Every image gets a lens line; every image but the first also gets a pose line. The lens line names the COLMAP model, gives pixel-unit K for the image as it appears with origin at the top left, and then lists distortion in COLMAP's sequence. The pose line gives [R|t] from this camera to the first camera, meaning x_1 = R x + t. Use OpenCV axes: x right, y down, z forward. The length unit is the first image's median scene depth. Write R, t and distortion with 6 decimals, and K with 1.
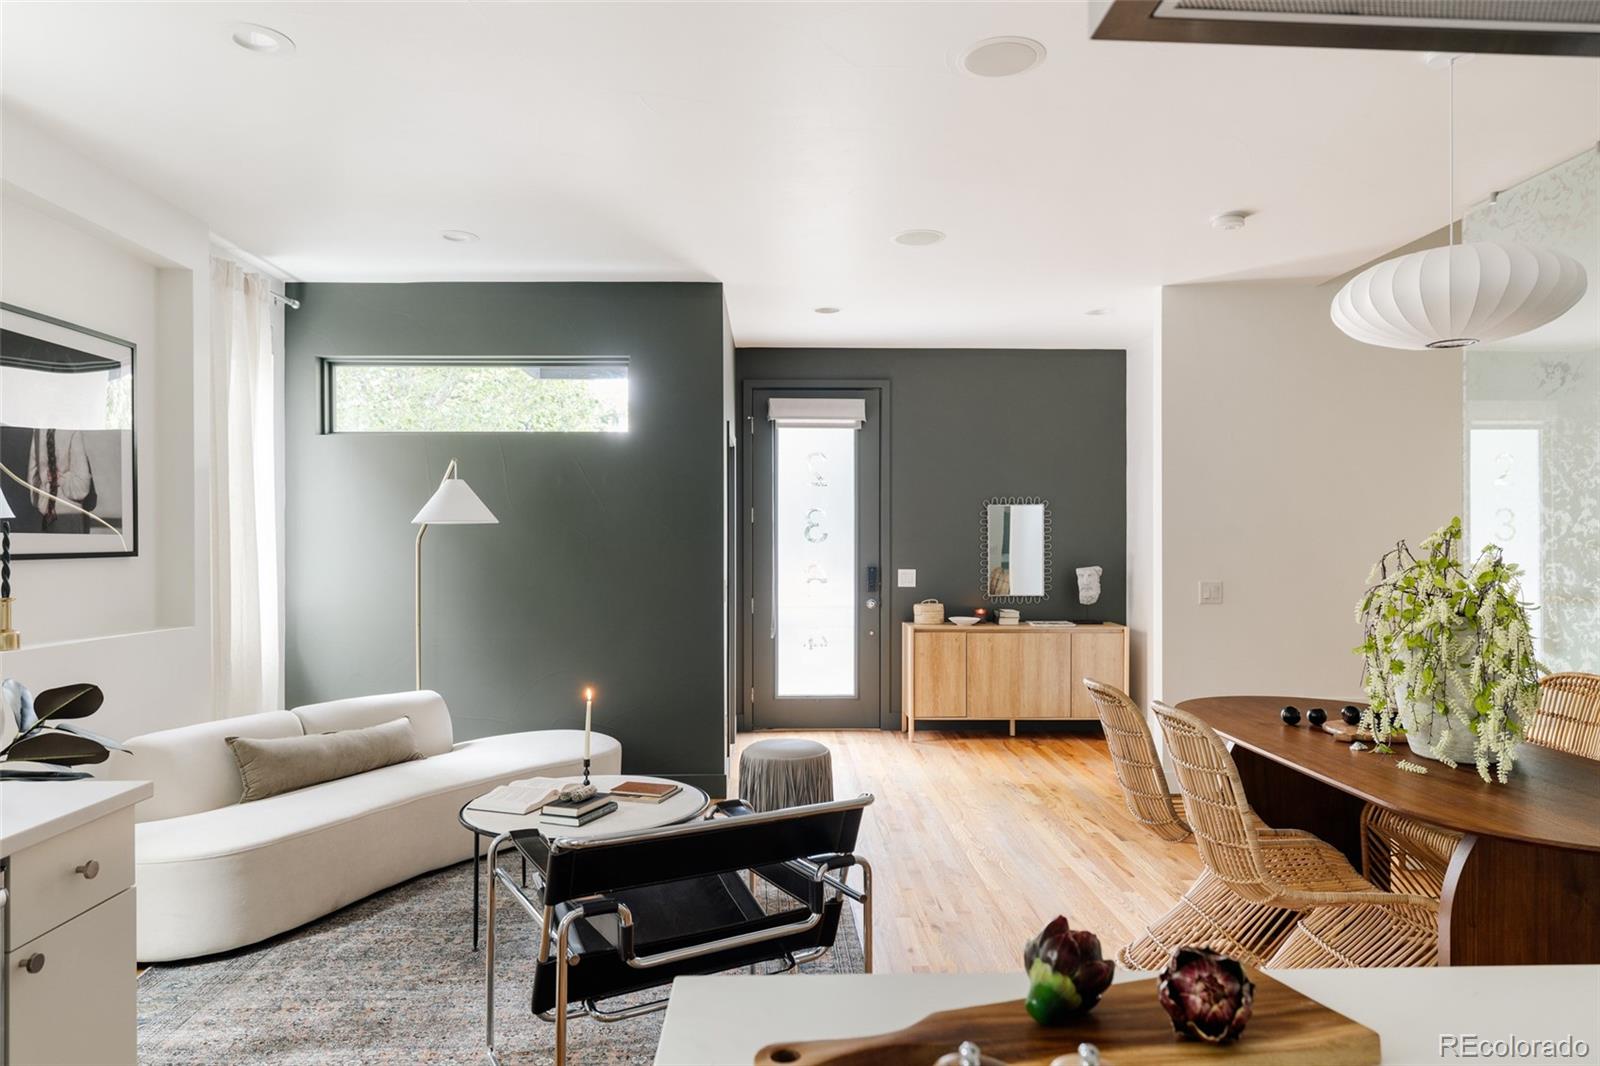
lens RADIAL K [[1009.5, 0, 792.4], [0, 1009.5, 539.4], [0, 0, 1]] dist [0.005092, -0.001914]
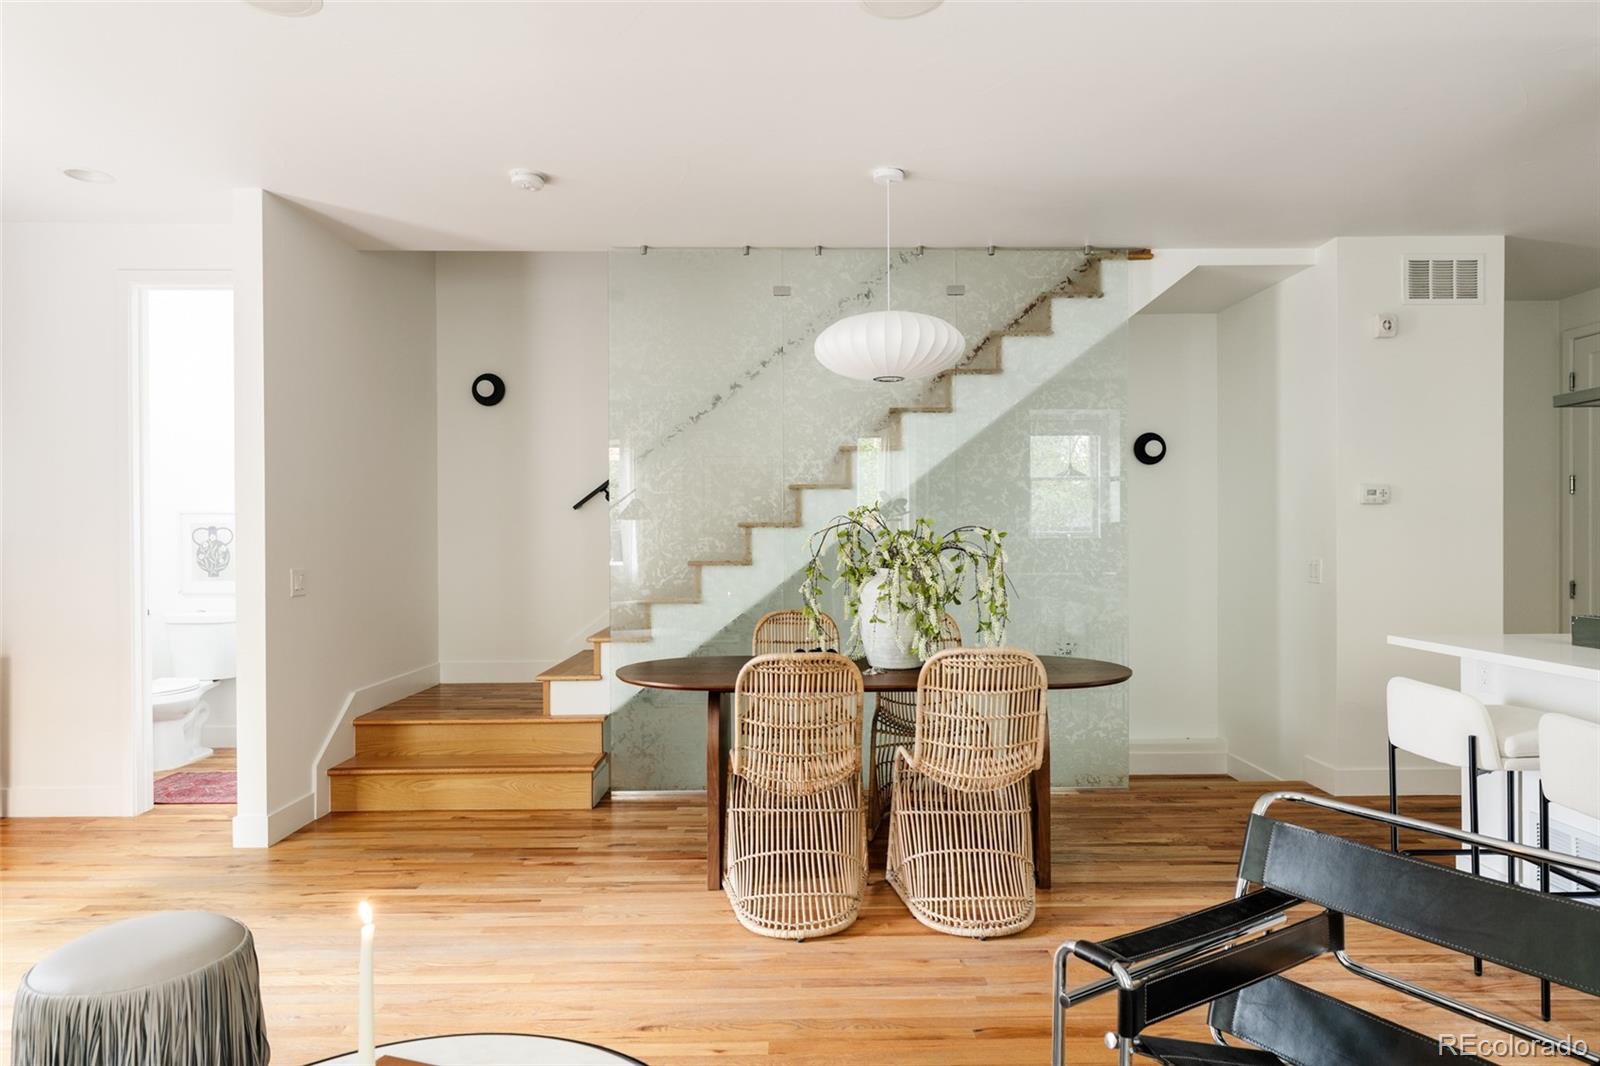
lens RADIAL K [[943.3, 0, 823.7], [0, 943.3, 540.1], [0, 0, 1]] dist [0.001253, -0.003881]
pose [[-0.000454, -0.002920, 0.999996, -0.284650], [0.000612, 0.999996, 0.002921, 0.012696], [-1.000000, 0.000614, -0.000452, 0.453011]]
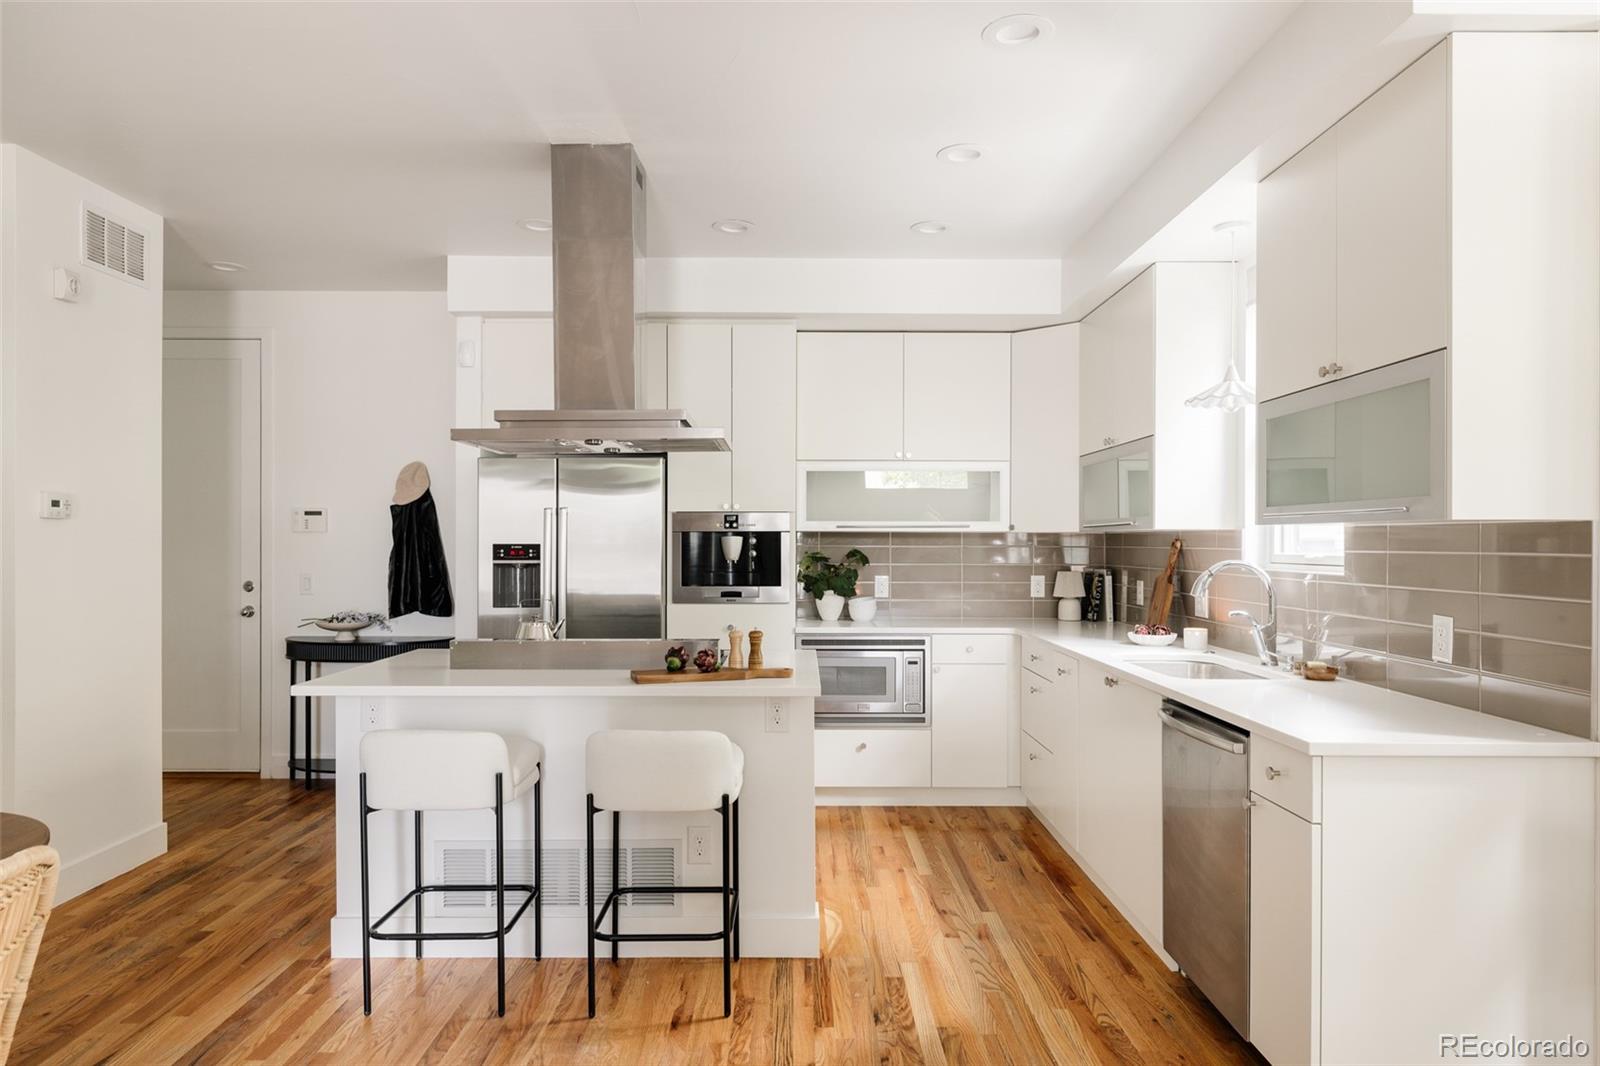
lens RADIAL K [[1009.5, 0, 796.1], [0, 1009.5, 539.8], [0, 0, 1]] dist [0.005092, -0.001914]
pose [[-0.999670, -0.001120, 0.025669, -0.014547], [-0.001299, 0.999975, -0.006954, 0.003328], [-0.025660, -0.006985, -0.999646, 0.595748]]
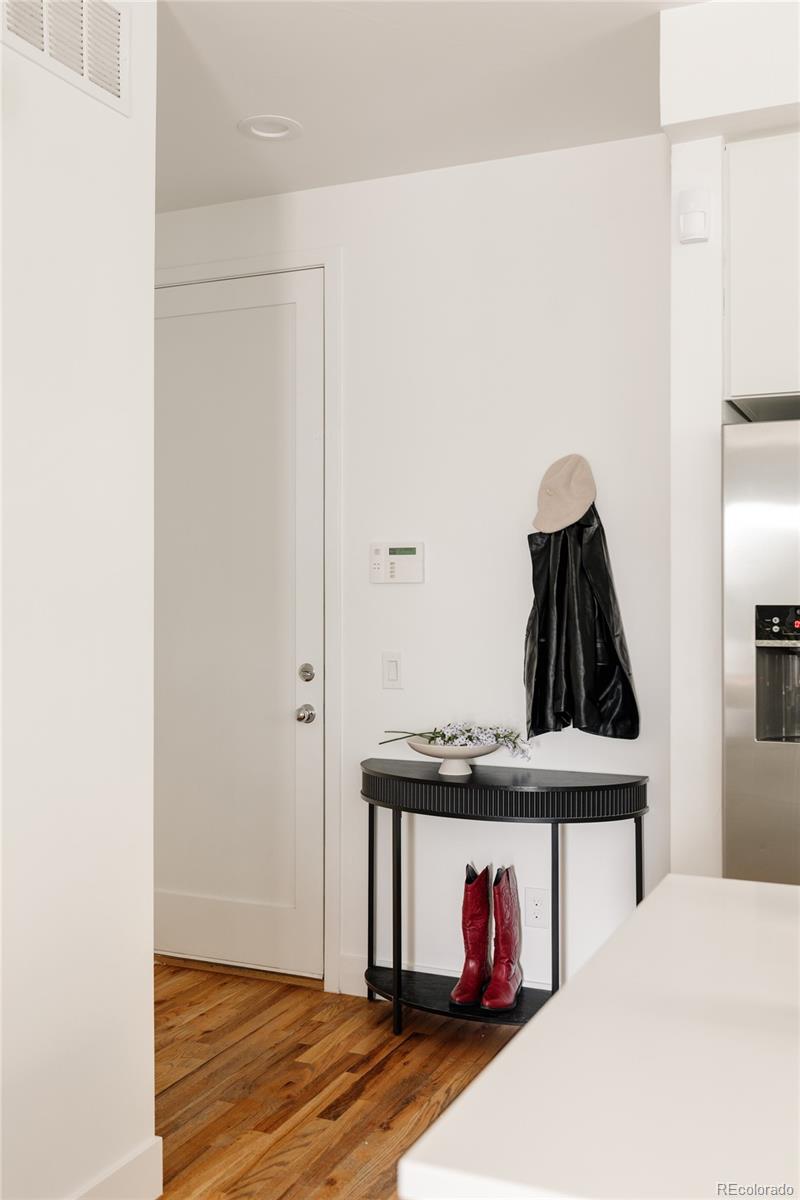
lens RADIAL K [[1182.5, 0, 401.7], [0, 1182.5, 591.7], [0, 0, 1]] dist [0.053801, 0.000000]
pose [[-0.899076, 0.001278, 0.437791, 0.159267], [-0.002832, 0.999958, -0.008734, 0.000838], [-0.437783, -0.009093, -0.899035, 0.279617]]
